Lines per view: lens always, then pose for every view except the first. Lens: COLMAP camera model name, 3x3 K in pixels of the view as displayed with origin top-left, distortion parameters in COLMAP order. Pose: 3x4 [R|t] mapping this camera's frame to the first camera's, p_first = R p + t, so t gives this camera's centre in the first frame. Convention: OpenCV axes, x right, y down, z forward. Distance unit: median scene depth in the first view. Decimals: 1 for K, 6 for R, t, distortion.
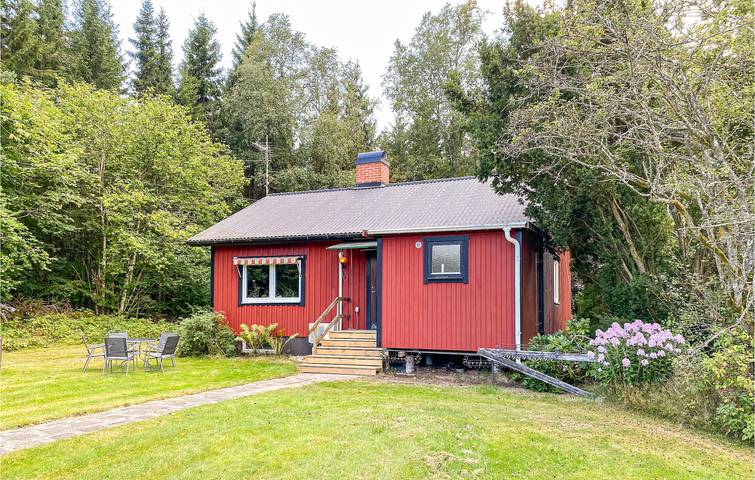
lens RADIAL K [[582.0, 0, 379.4], [0, 582.0, 301.0], [0, 0, 1]] dist [0.059053, -0.004449]
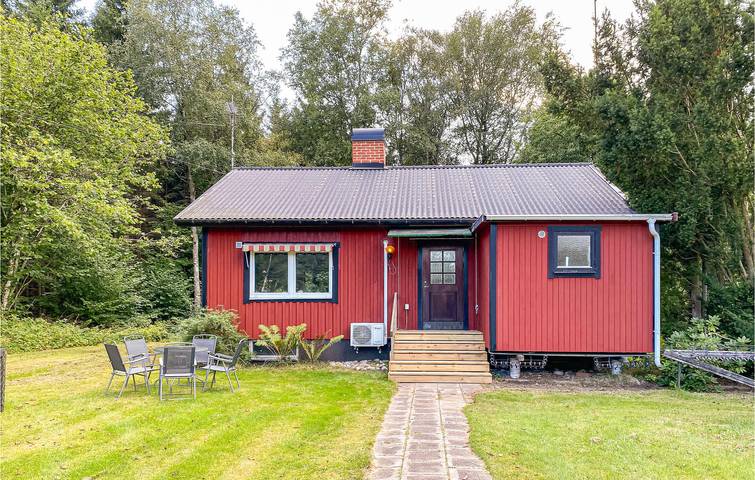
lens RADIAL K [[582.0, 0, 379.4], [0, 582.0, 301.0], [0, 0, 1]] dist [0.059053, -0.004449]
pose [[0.943343, -0.000946, 0.331818, -0.355066], [-0.002539, 0.999946, 0.010070, -0.002394], [-0.331809, -0.010342, 0.943290, 0.184920]]
